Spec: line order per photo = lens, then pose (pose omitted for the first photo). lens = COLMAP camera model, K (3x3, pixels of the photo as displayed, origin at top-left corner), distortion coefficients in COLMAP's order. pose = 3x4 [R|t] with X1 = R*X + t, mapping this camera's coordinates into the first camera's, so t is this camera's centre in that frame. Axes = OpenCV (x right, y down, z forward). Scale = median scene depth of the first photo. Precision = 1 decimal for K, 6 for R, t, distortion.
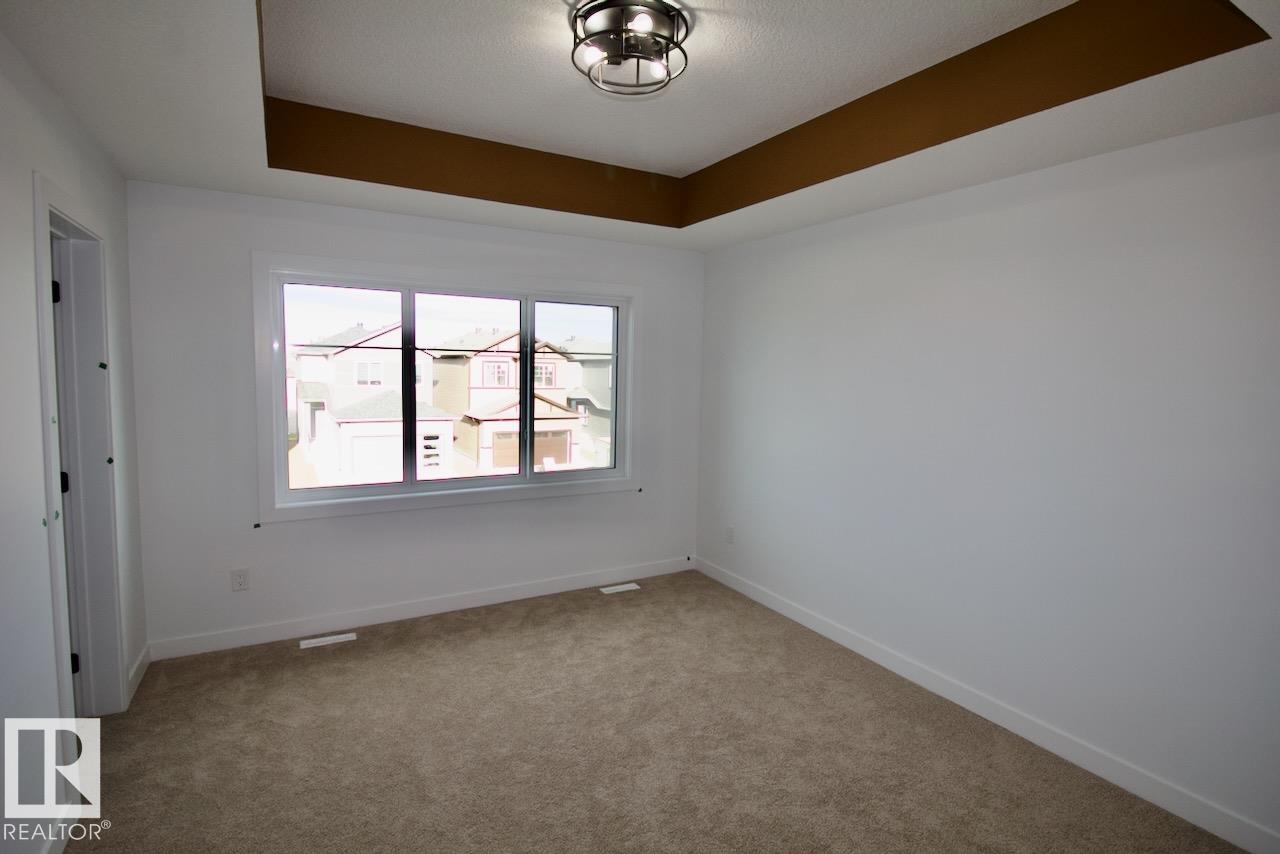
lens RADIAL K [[634.4, 0, 645.2], [0, 634.4, 414.4], [0, 0, 1]] dist [-0.001080, -0.000877]
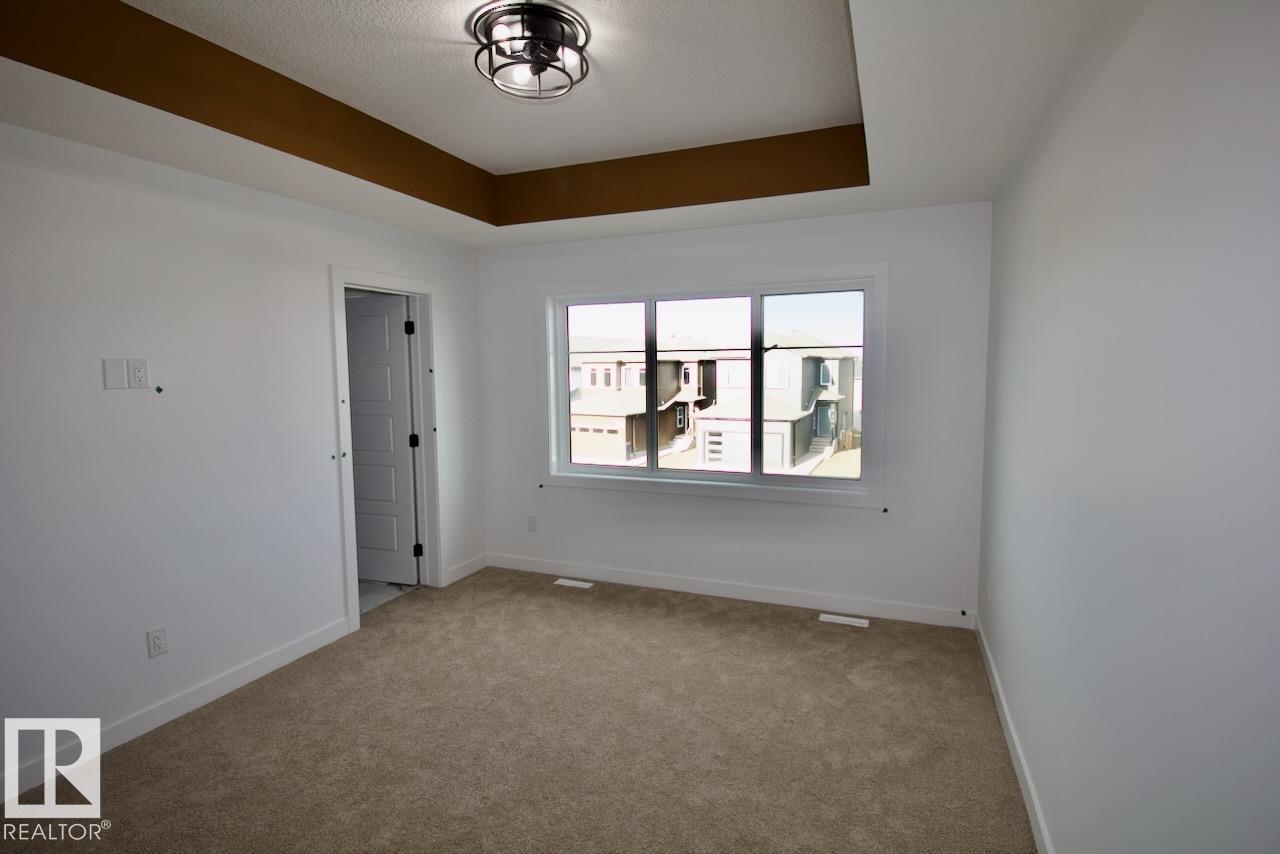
lens RADIAL K [[634.4, 0, 645.2], [0, 634.4, 414.4], [0, 0, 1]] dist [-0.001080, -0.000877]
pose [[0.623135, 0.041218, -0.781028, 0.513115], [-0.037531, 0.999036, 0.022779, -0.015727], [0.781214, 0.015119, 0.624081, 0.281164]]
